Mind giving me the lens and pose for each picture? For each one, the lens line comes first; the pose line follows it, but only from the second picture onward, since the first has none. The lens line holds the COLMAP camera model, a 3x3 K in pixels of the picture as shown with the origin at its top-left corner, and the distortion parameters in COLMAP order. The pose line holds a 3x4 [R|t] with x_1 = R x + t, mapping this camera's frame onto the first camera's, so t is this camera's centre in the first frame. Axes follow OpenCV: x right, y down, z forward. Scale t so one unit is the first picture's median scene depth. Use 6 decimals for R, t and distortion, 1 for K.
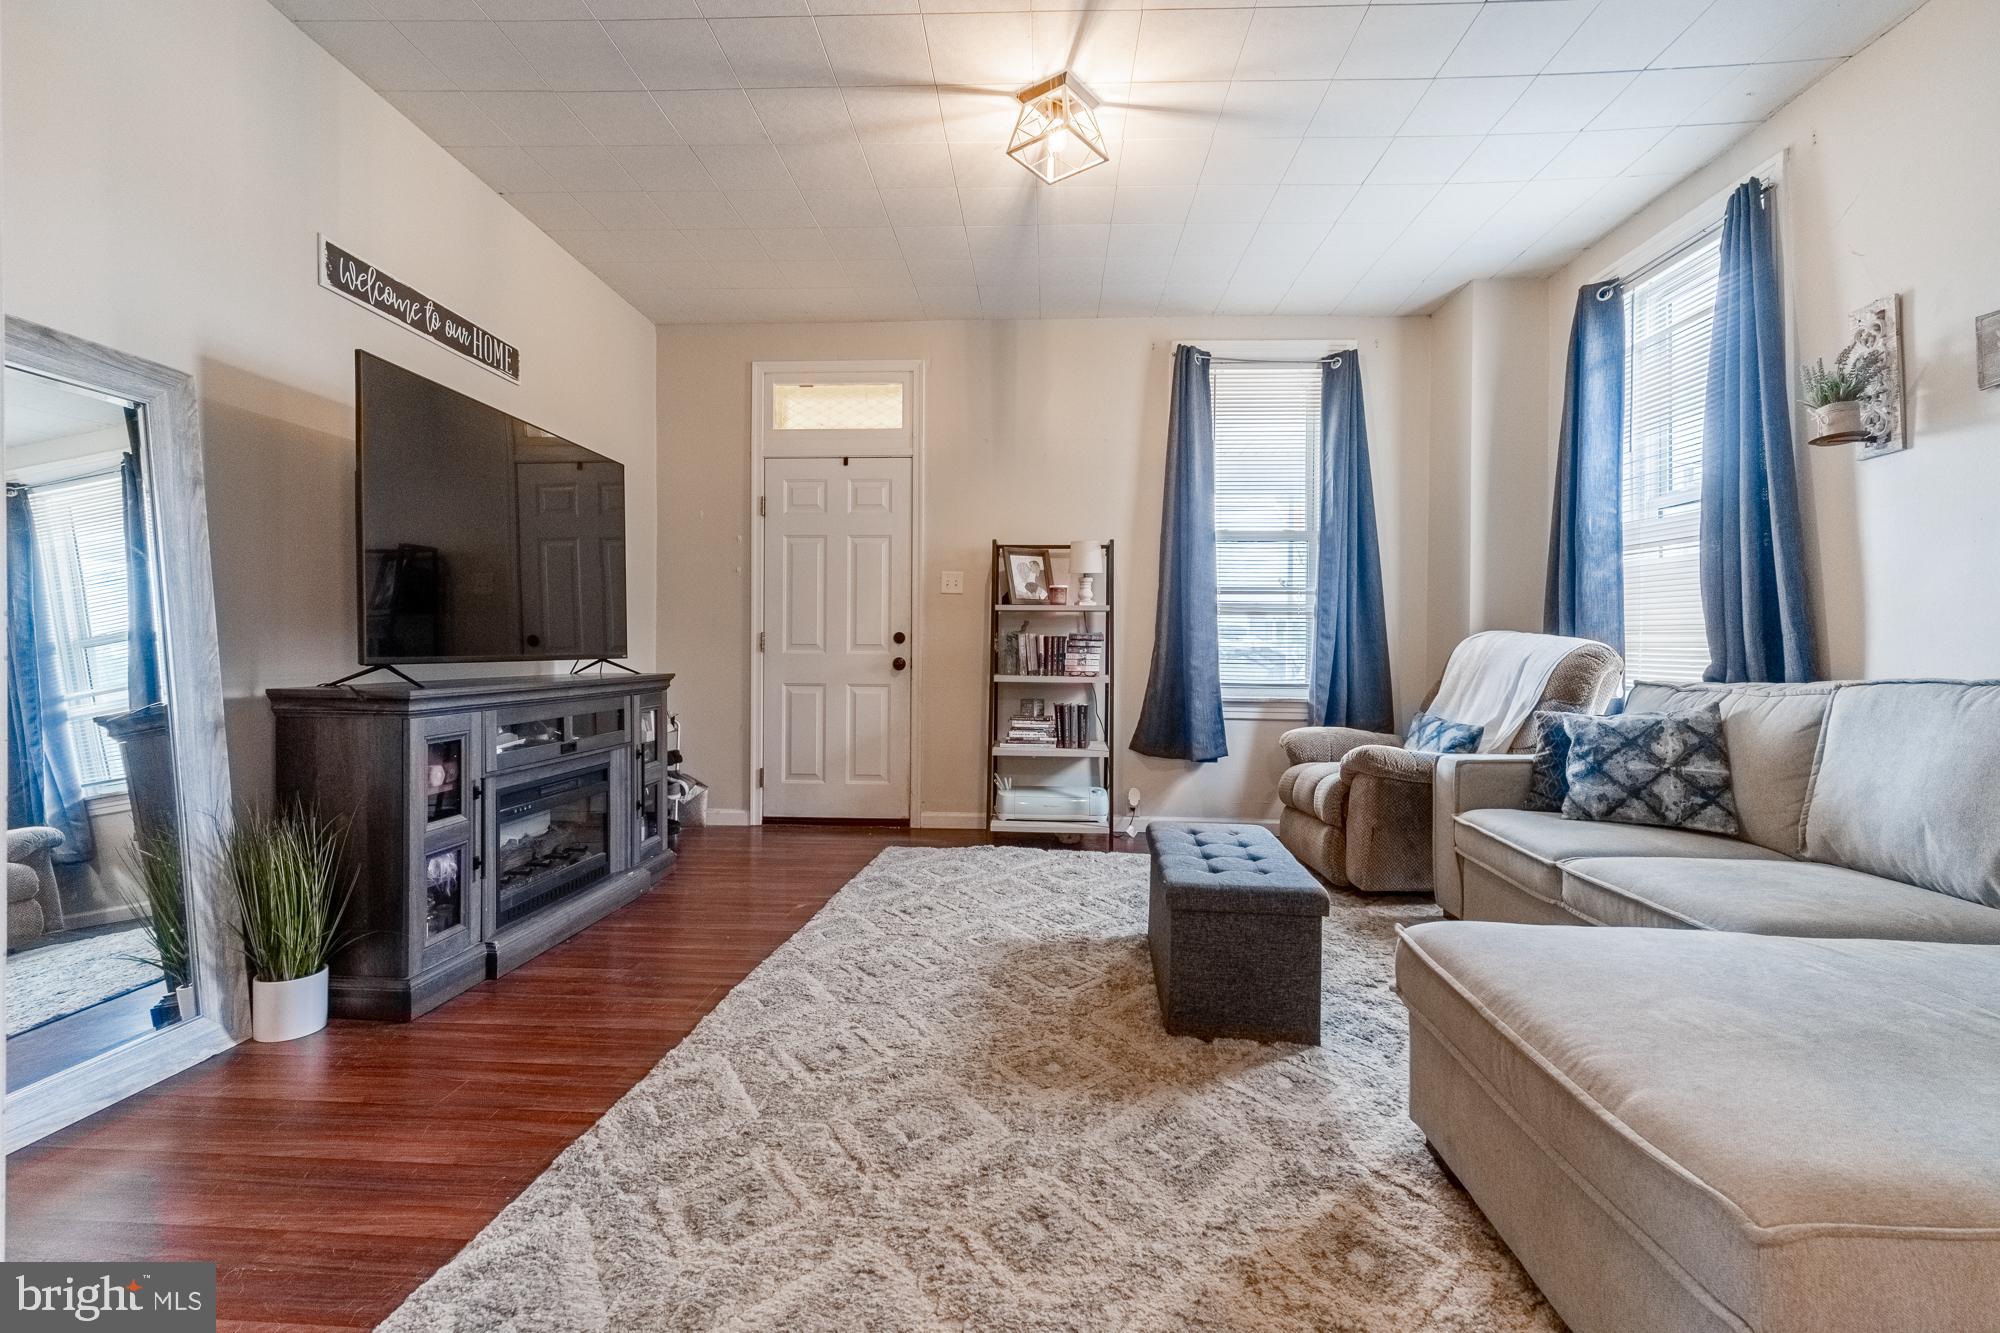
lens RADIAL K [[874.2, 0, 1004.5], [0, 874.2, 670.3], [0, 0, 1]] dist [0.006591, 0.000170]
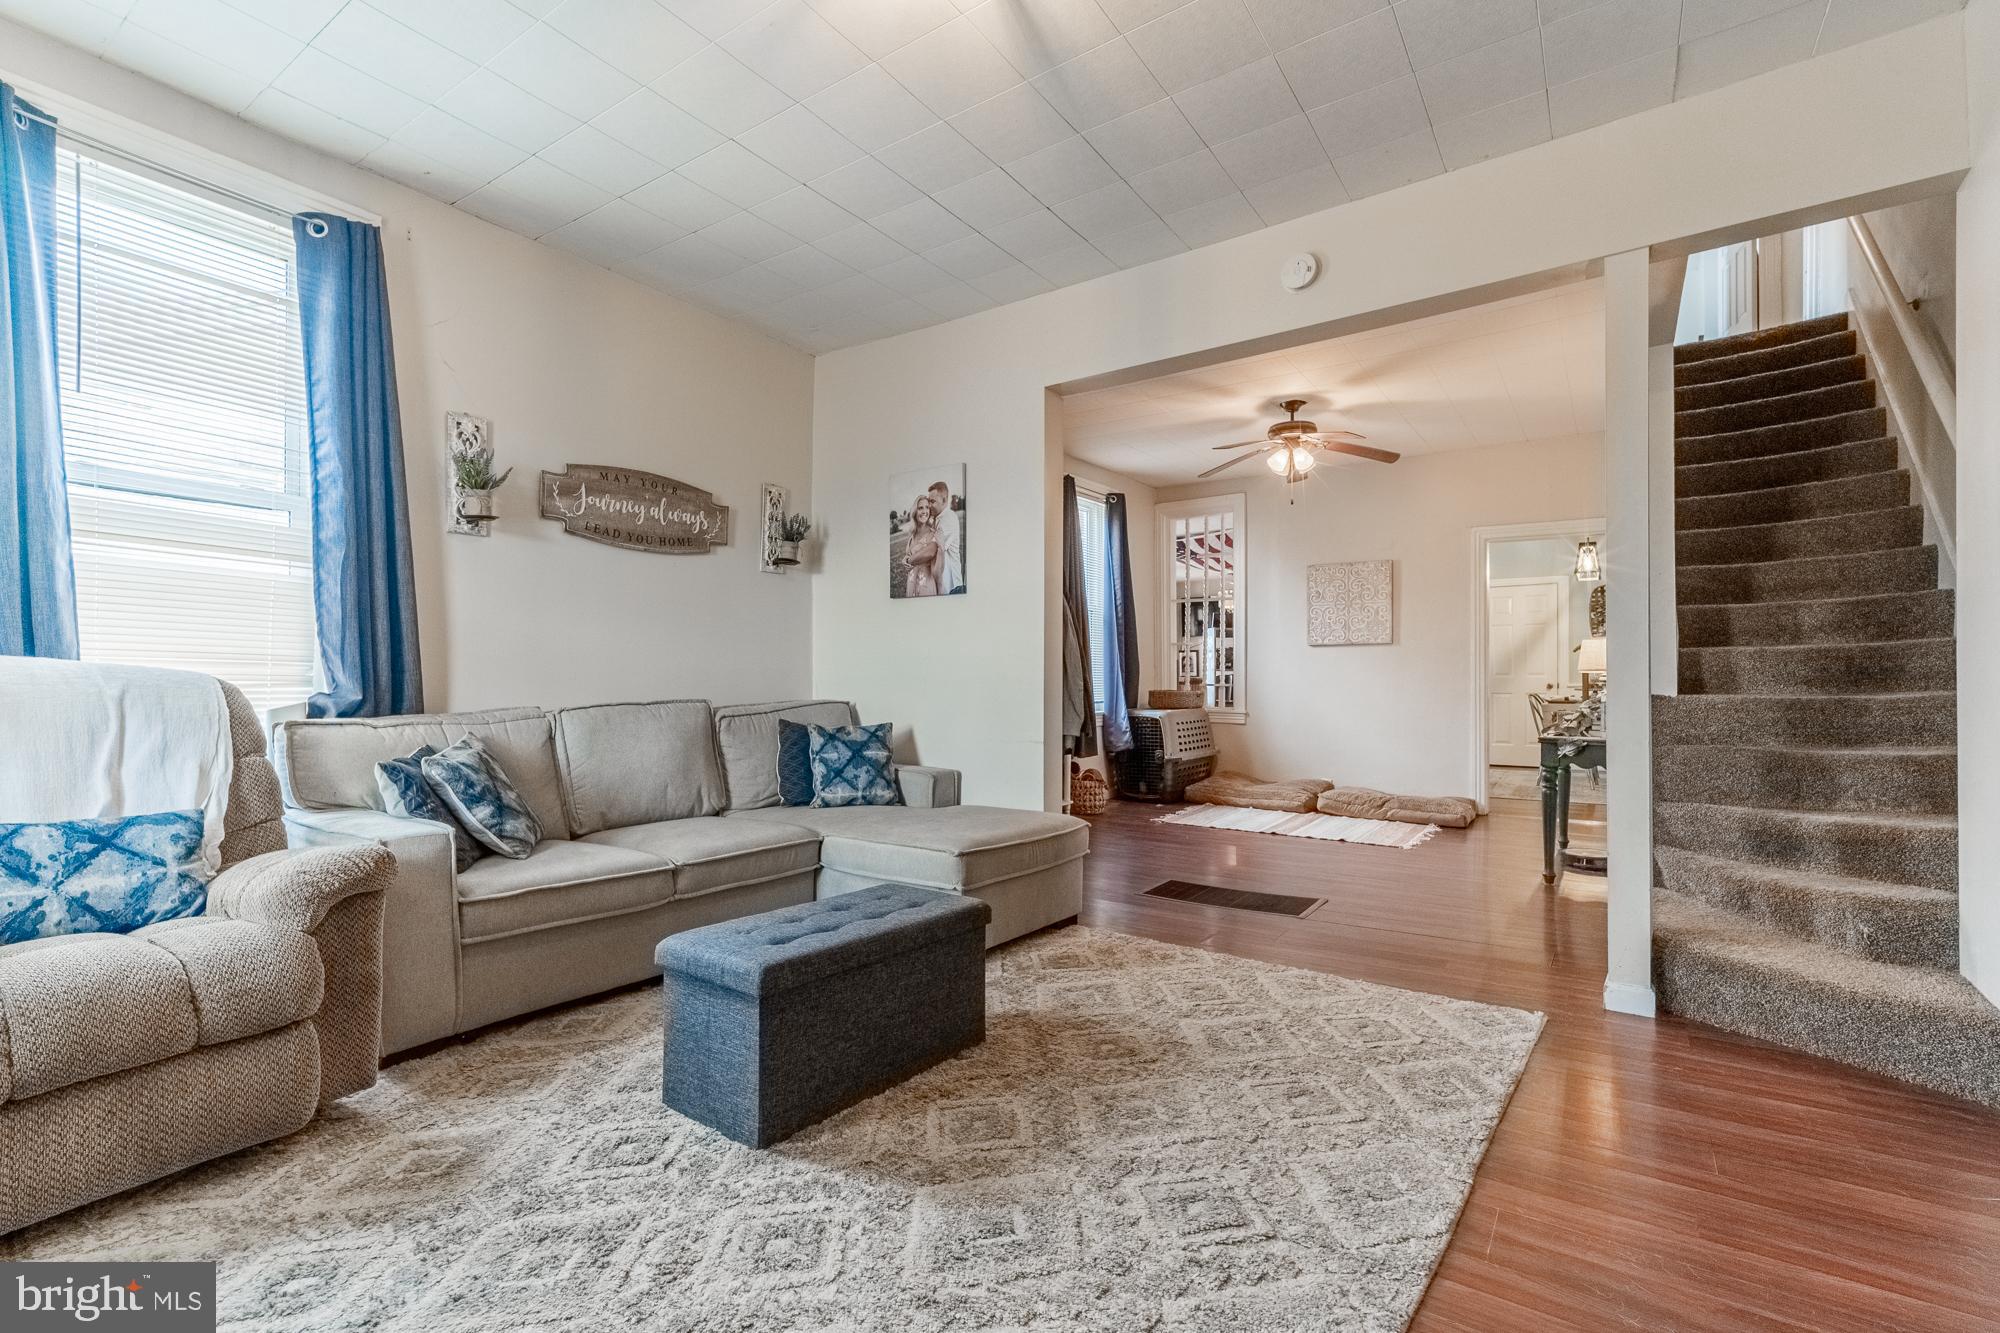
lens RADIAL K [[874.2, 0, 1004.5], [0, 874.2, 670.3], [0, 0, 1]] dist [0.006591, 0.000170]
pose [[-0.852349, 0.001869, 0.522971, -0.480911], [0.004115, 0.999987, 0.003132, -0.061478], [-0.522958, 0.004821, -0.852345, 2.257660]]
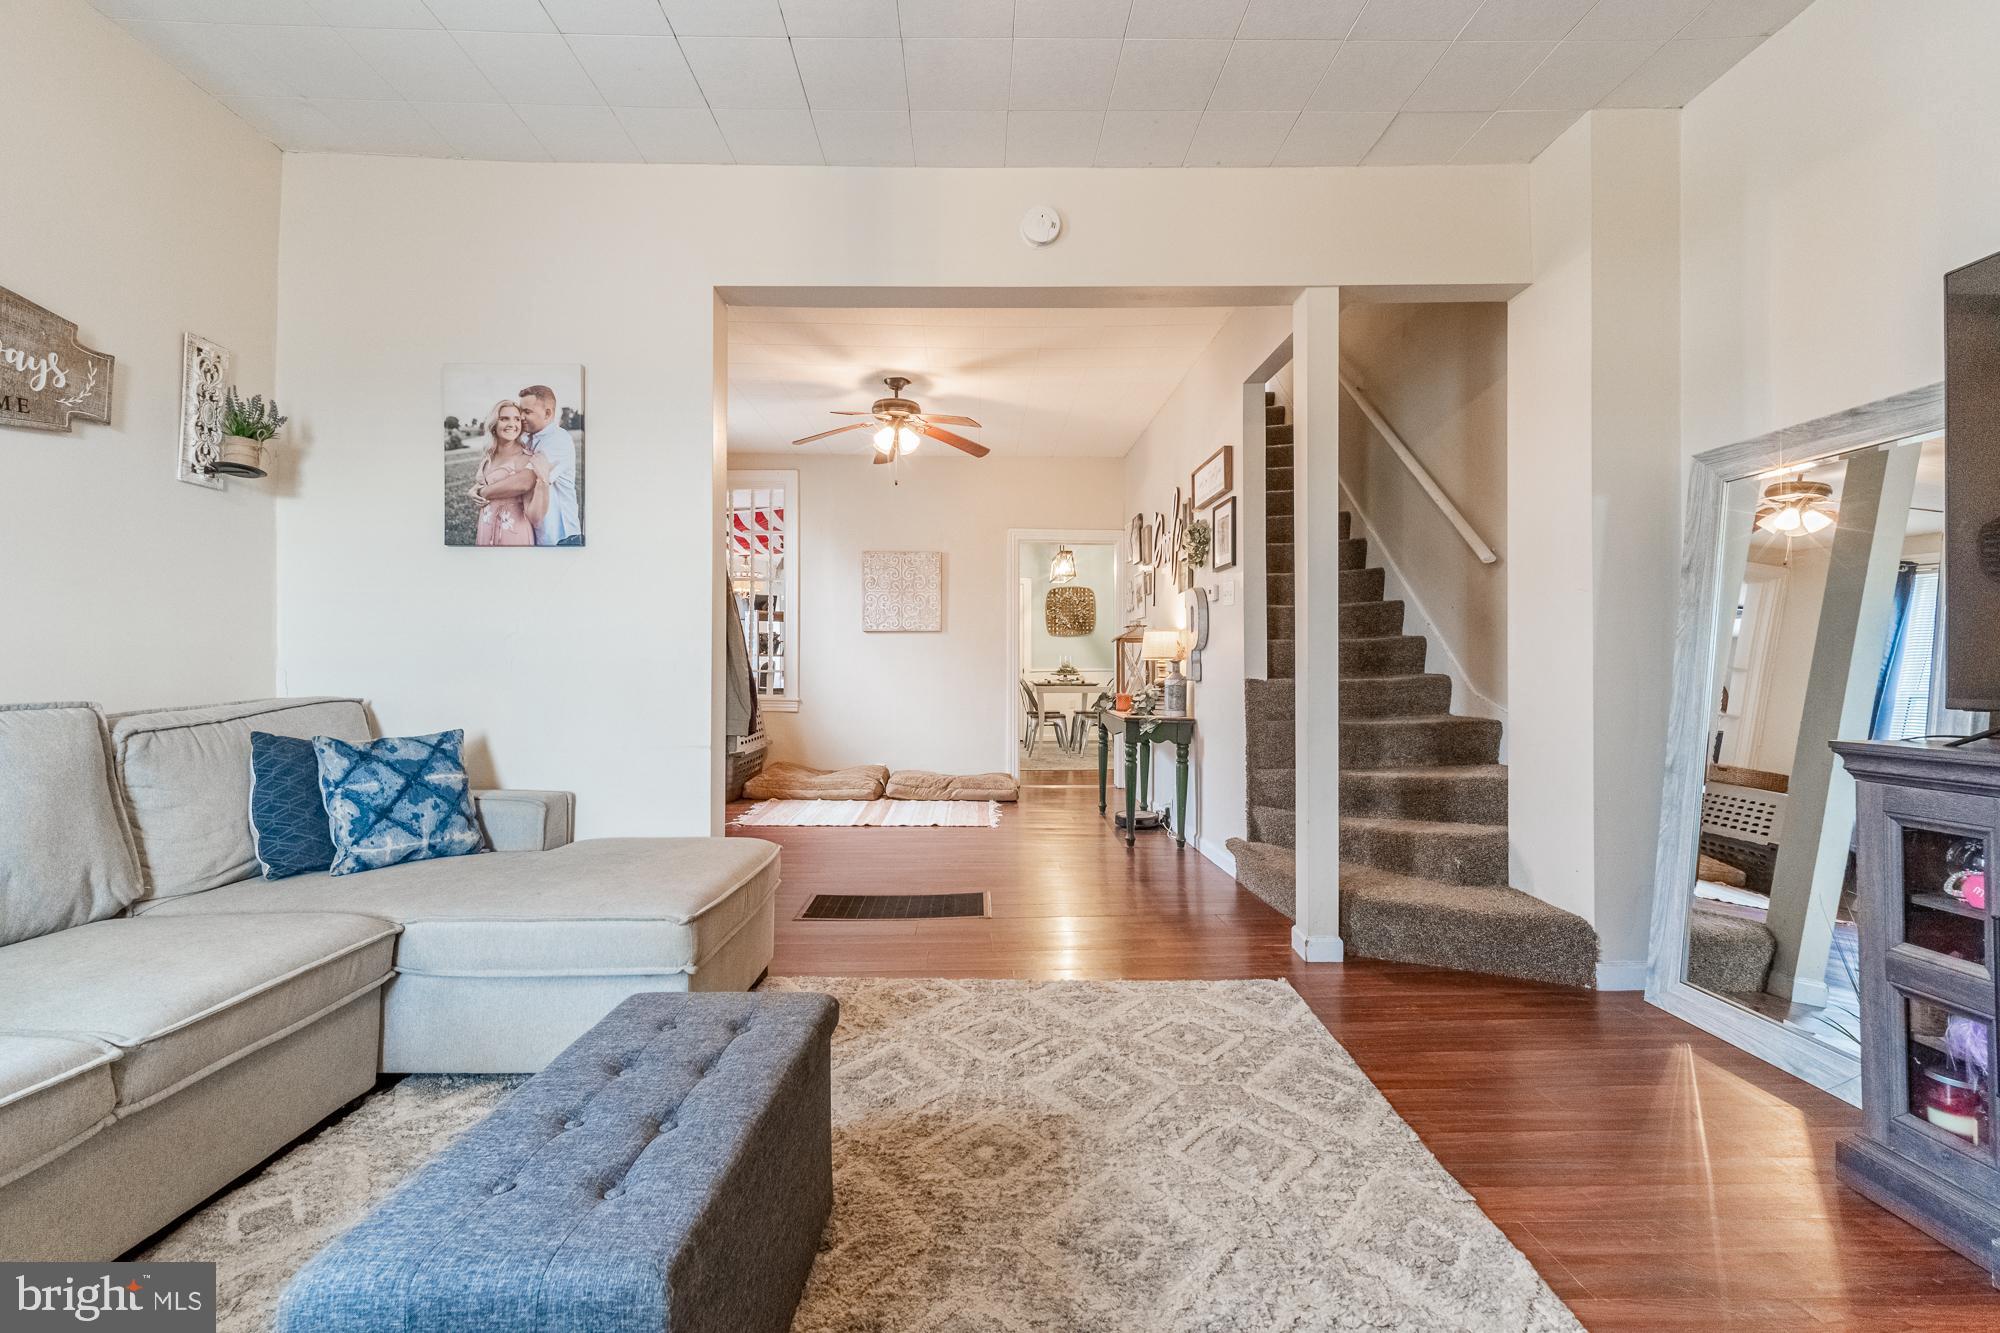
lens RADIAL K [[849.3, 0, 988.7], [0, 849.3, 660.6], [0, 0, 1]] dist [0.005537, 0.000489]
pose [[-0.997804, -0.005404, -0.066013, 0.123936], [-0.005926, 0.999953, 0.007714, -0.056707], [0.065968, 0.008088, -0.997789, 2.025497]]
